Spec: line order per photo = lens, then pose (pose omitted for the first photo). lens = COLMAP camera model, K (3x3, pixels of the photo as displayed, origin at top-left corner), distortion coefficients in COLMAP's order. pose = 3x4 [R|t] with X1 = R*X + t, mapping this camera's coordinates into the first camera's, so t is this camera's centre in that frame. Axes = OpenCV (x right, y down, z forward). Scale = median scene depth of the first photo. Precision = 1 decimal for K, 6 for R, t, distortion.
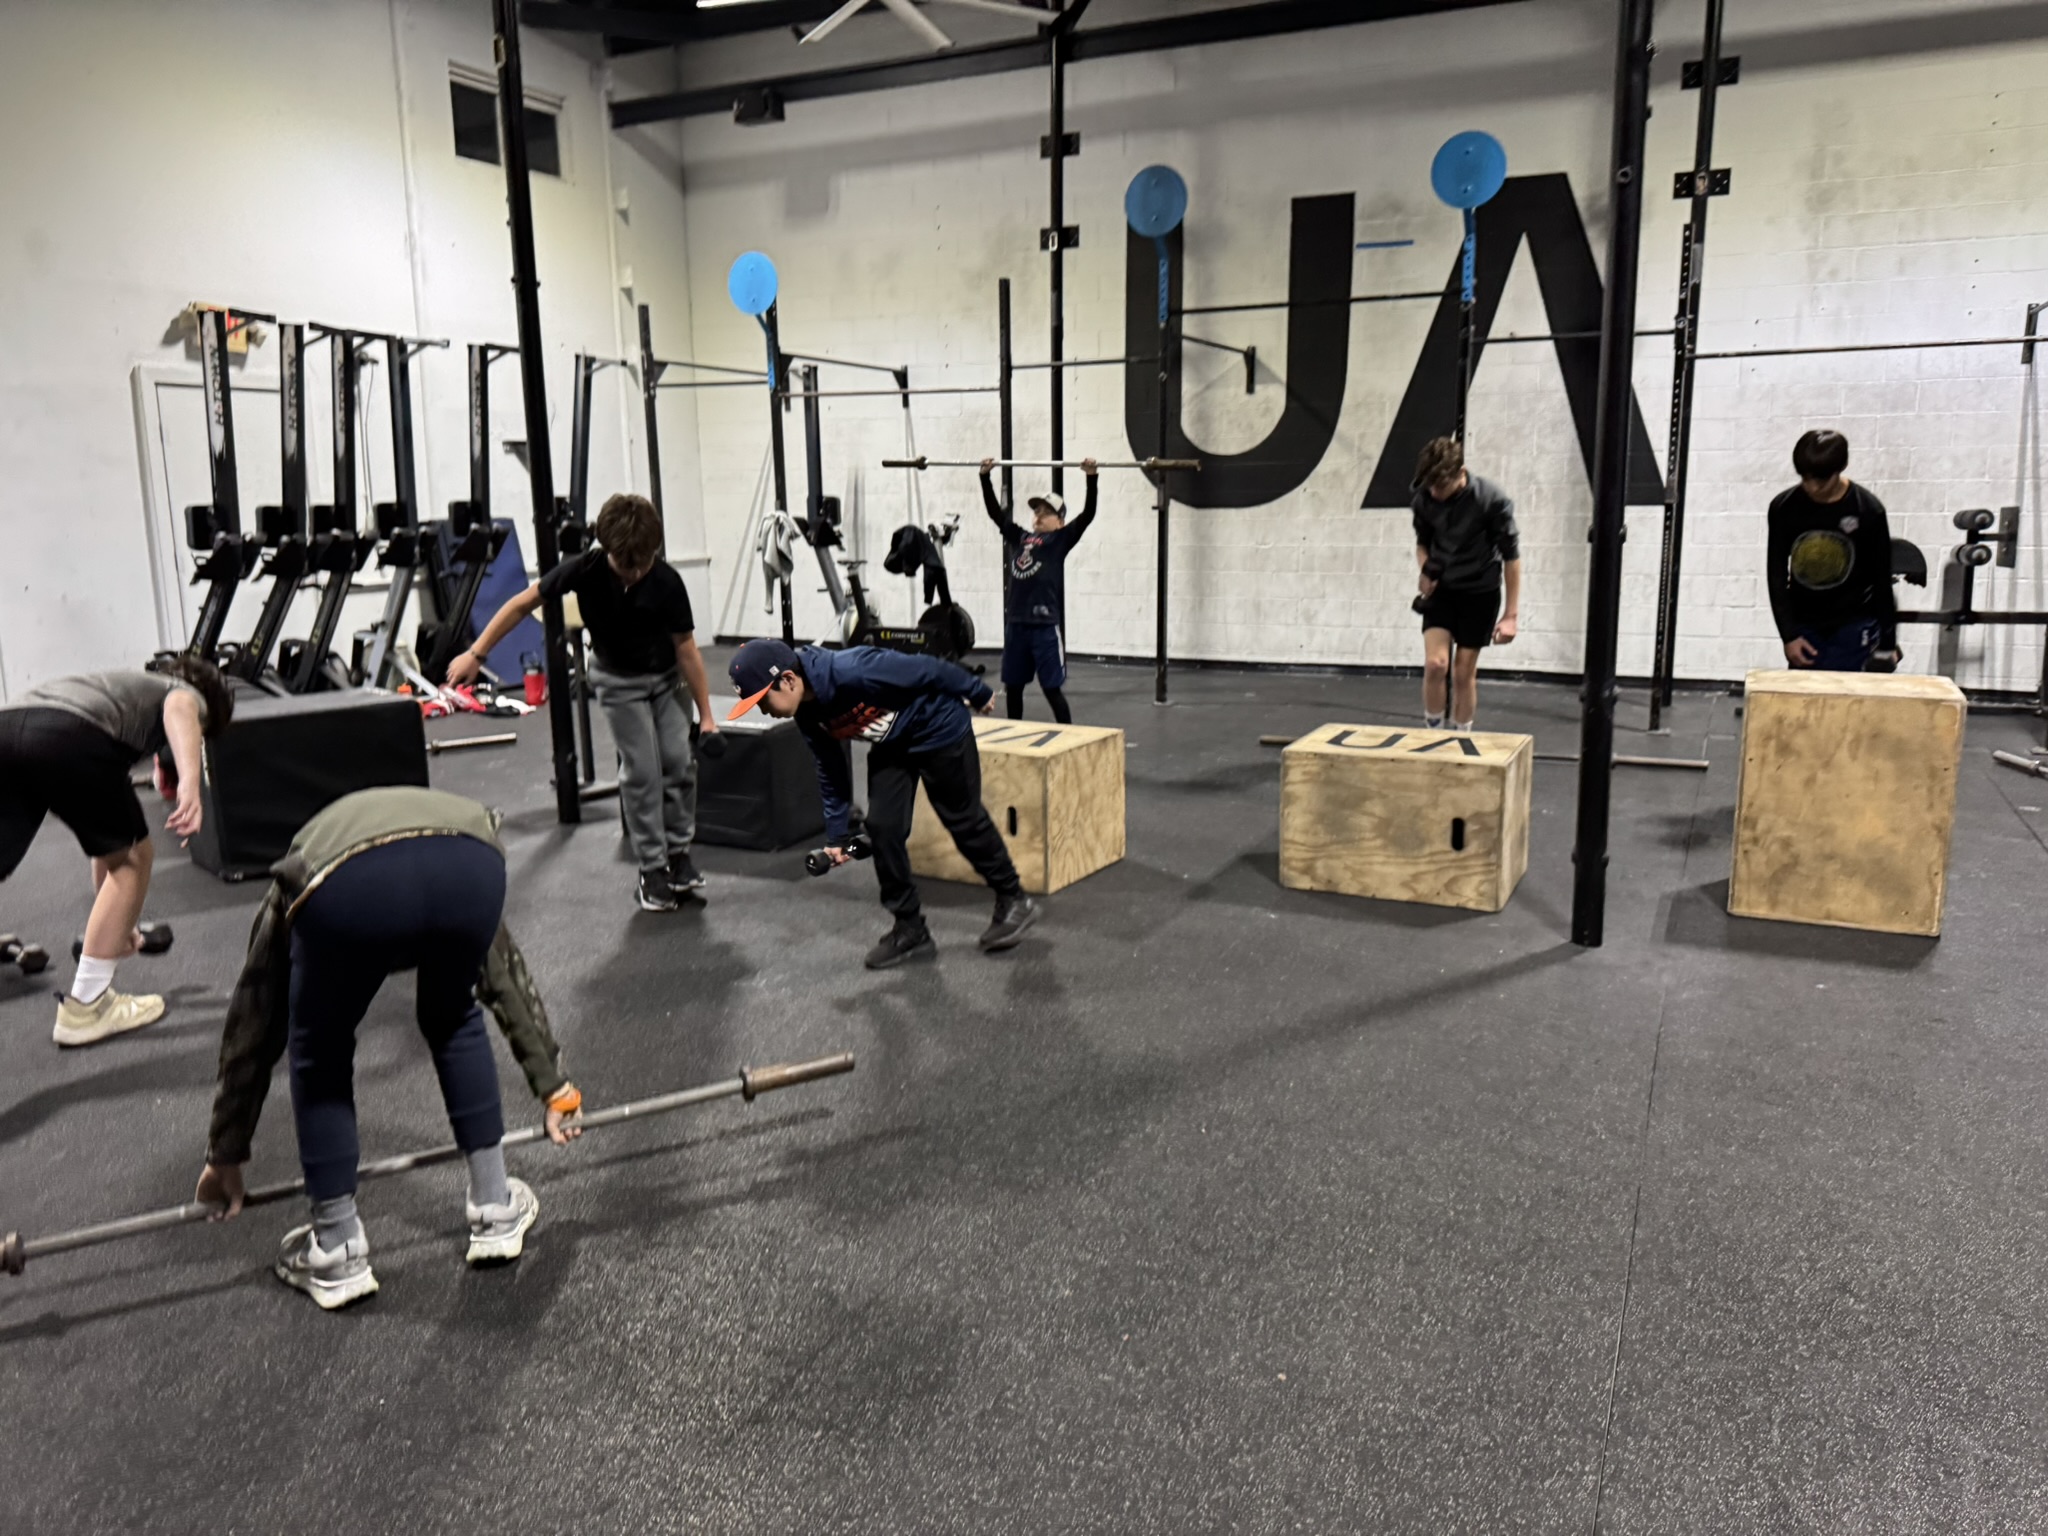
lens RADIAL K [[1445.3, 0, 1035.6], [0, 1445.3, 744.3], [0, 0, 1]] dist [0.044245, -0.049262]
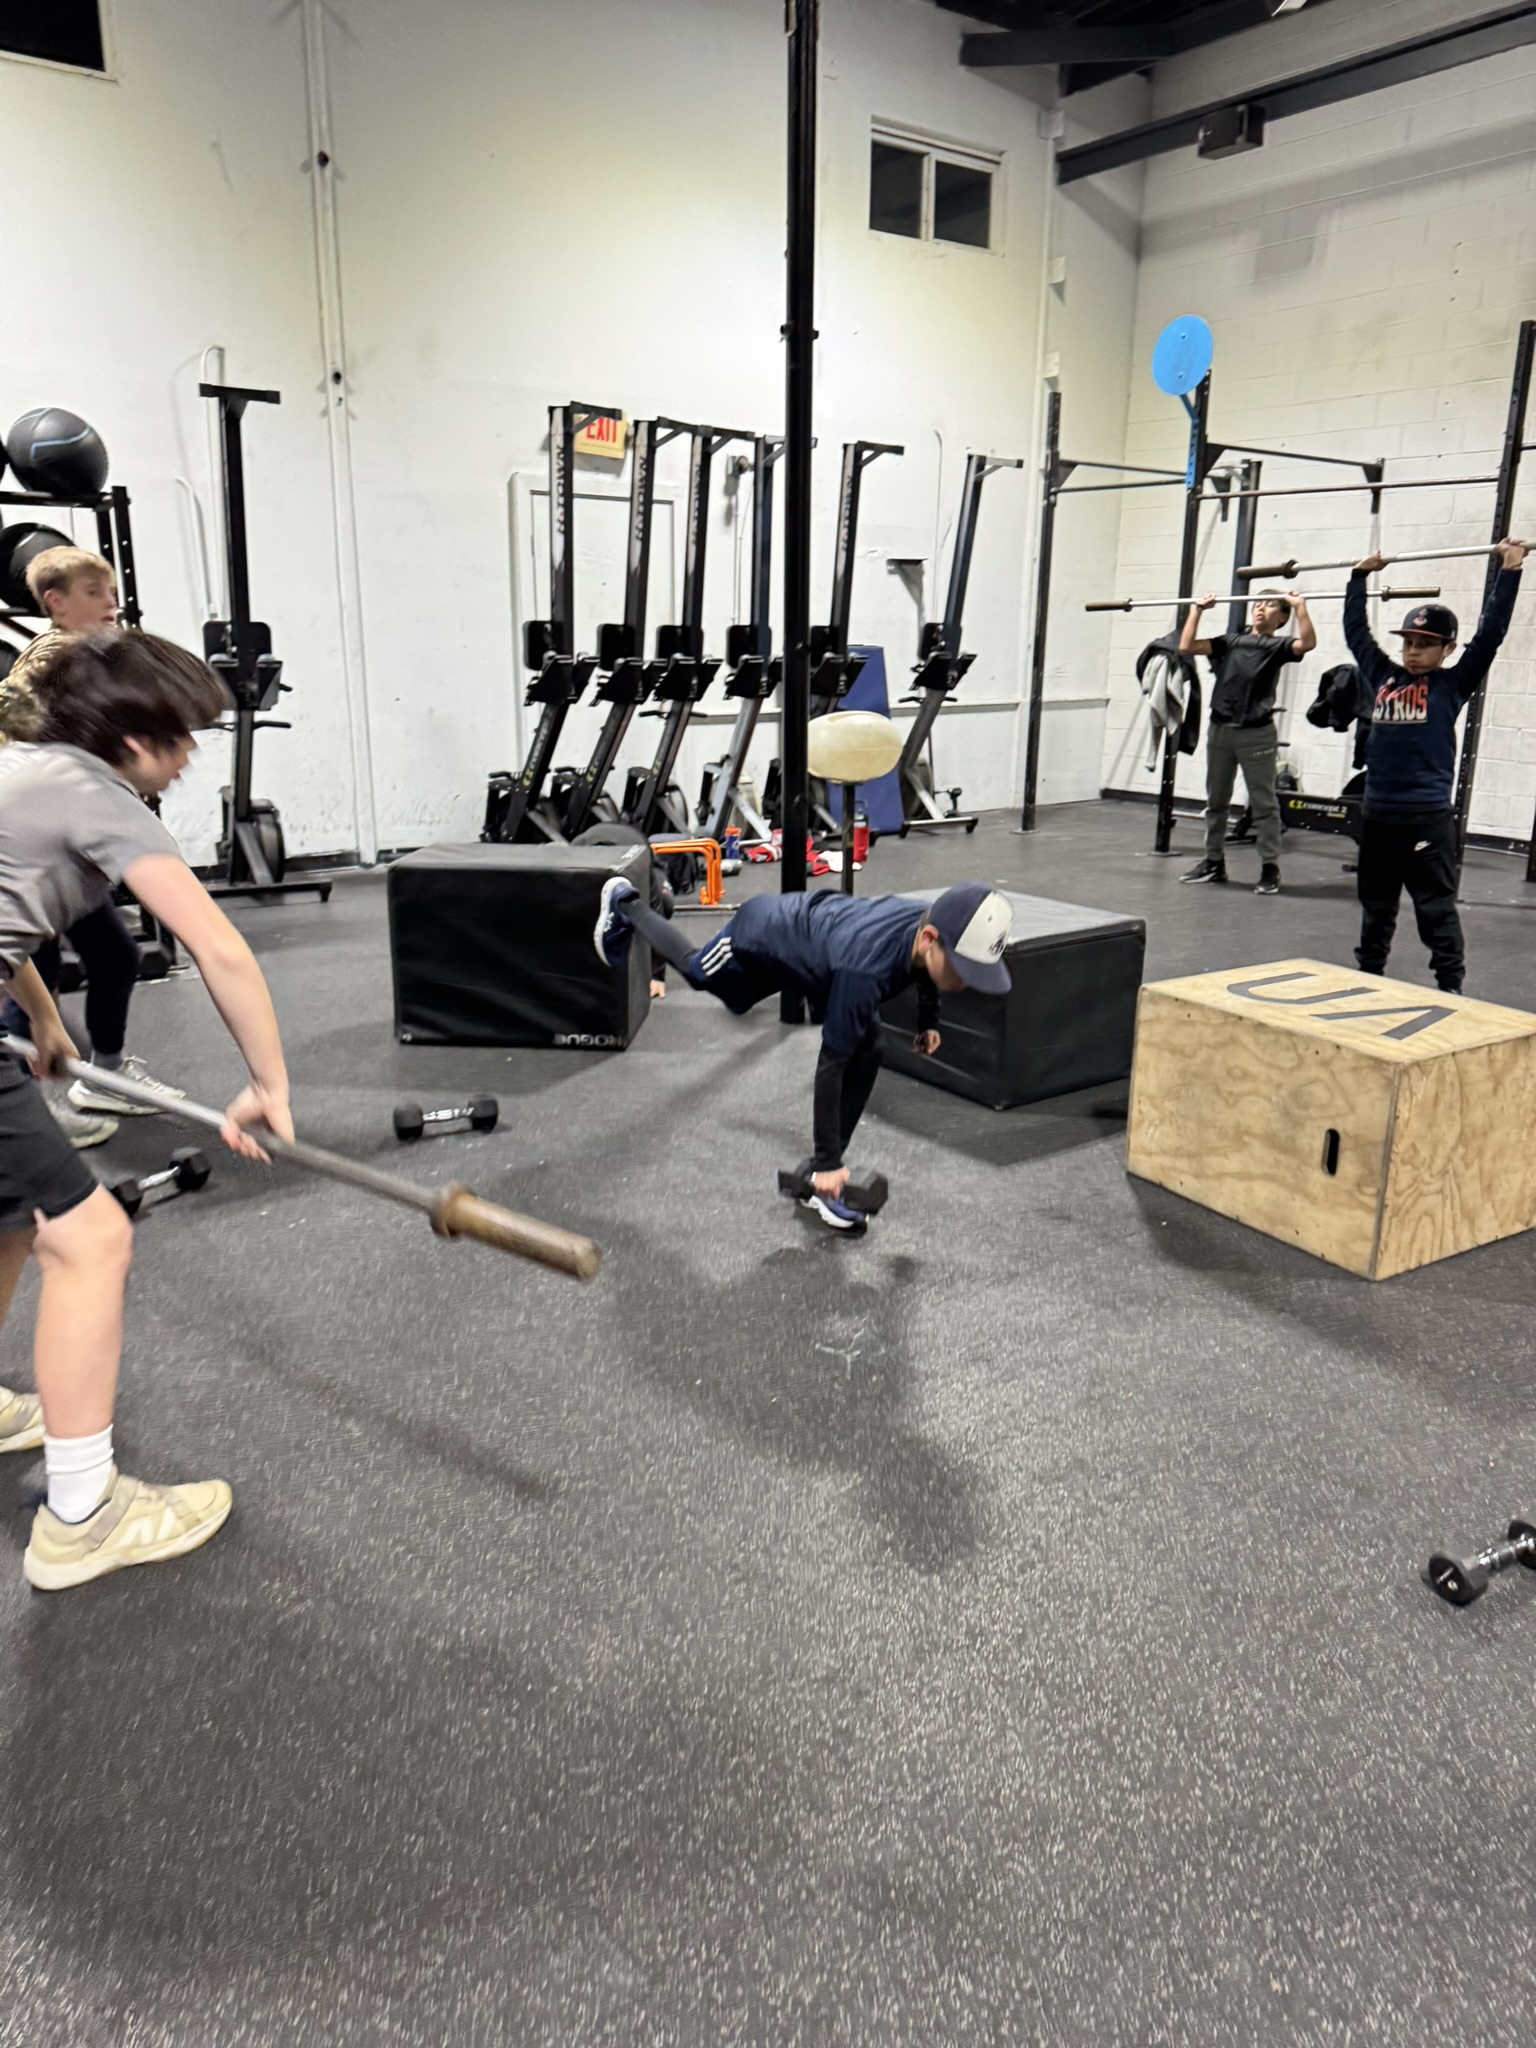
lens RADIAL K [[1445.3, 0, 779.4], [0, 1445.3, 1023.9], [0, 0, 1]] dist [0.044245, -0.049262]
pose [[0.883879, 0.143853, -0.445045, 0.021769], [-0.101263, 0.987815, 0.118182, -0.025227], [0.456623, -0.059392, 0.887676, 0.168886]]
